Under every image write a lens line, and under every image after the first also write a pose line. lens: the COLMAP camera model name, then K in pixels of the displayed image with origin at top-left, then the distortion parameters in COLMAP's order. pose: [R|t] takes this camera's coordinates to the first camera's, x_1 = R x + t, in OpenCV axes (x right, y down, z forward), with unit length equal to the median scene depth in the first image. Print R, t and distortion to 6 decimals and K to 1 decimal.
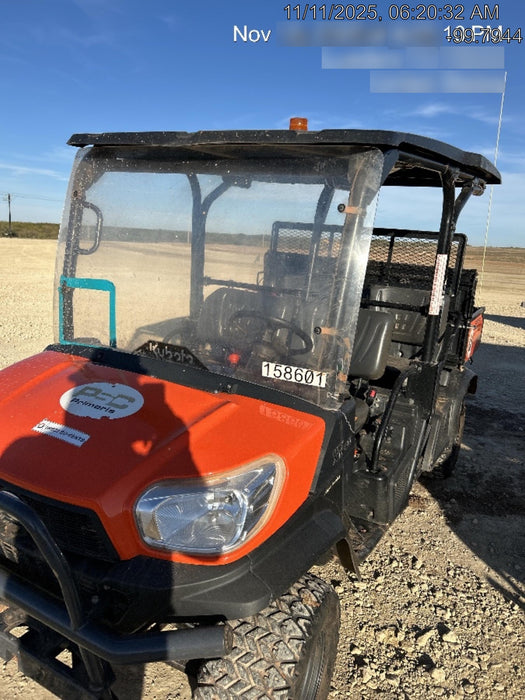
lens RADIAL K [[530.5, 0, 265.5], [0, 530.5, 347.6], [0, 0, 1]] dist [0.044102, -0.052377]
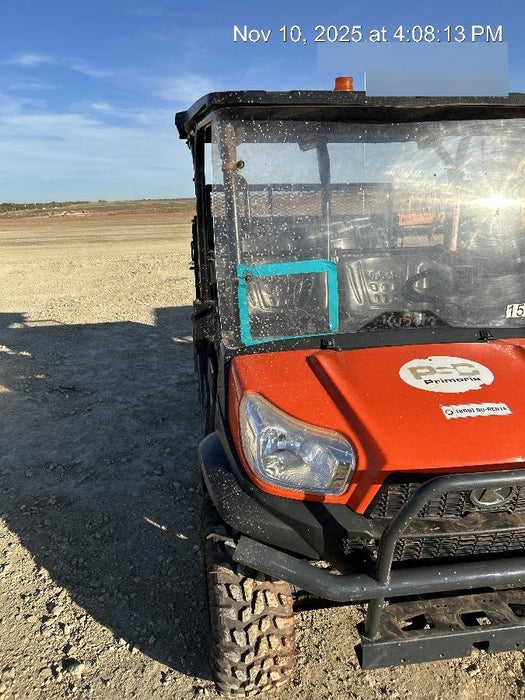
lens RADIAL K [[532.3, 0, 264.9], [0, 532.3, 345.3], [0, 0, 1]] dist [0.038506, -0.052209]
pose [[0.797661, -0.241520, 0.552634, -1.047895], [0.202426, 0.970373, 0.131910, -0.142842], [-0.568120, 0.006648, 0.822919, 0.359792]]
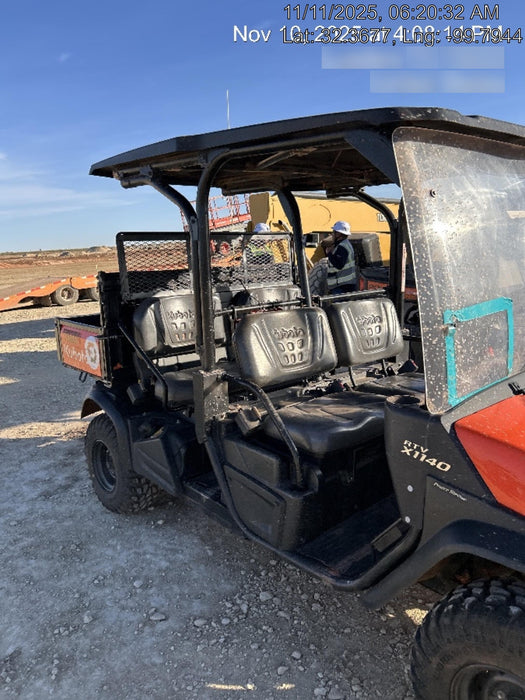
lens RADIAL K [[532.3, 0, 264.9], [0, 532.3, 345.3], [0, 0, 1]] dist [0.038506, -0.052209]
pose [[0.332573, -0.253960, 0.908240, -1.371398], [0.269031, 0.948590, 0.166731, -0.336585], [-0.903890, 0.188895, 0.383798, 1.185444]]
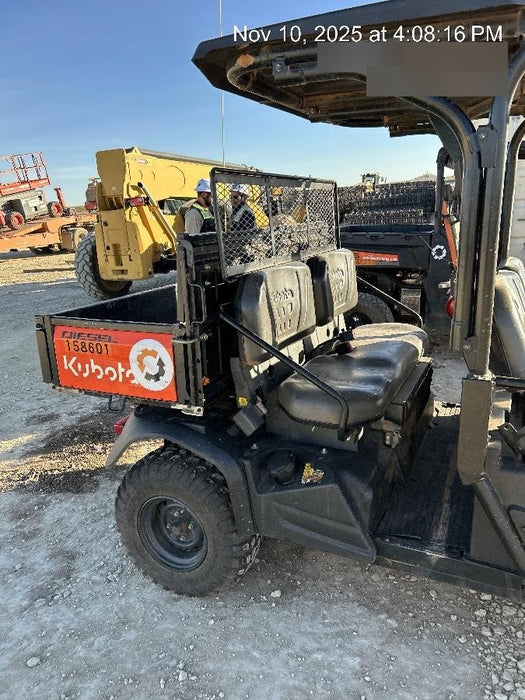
lens RADIAL K [[530.5, 0, 265.5], [0, 530.5, 347.6], [0, 0, 1]] dist [0.044102, -0.052377]
pose [[-0.074494, -0.315330, 0.946054, -1.021573], [0.260909, 0.909481, 0.323684, -0.500441], [-0.962485, 0.270946, 0.014522, 2.119879]]
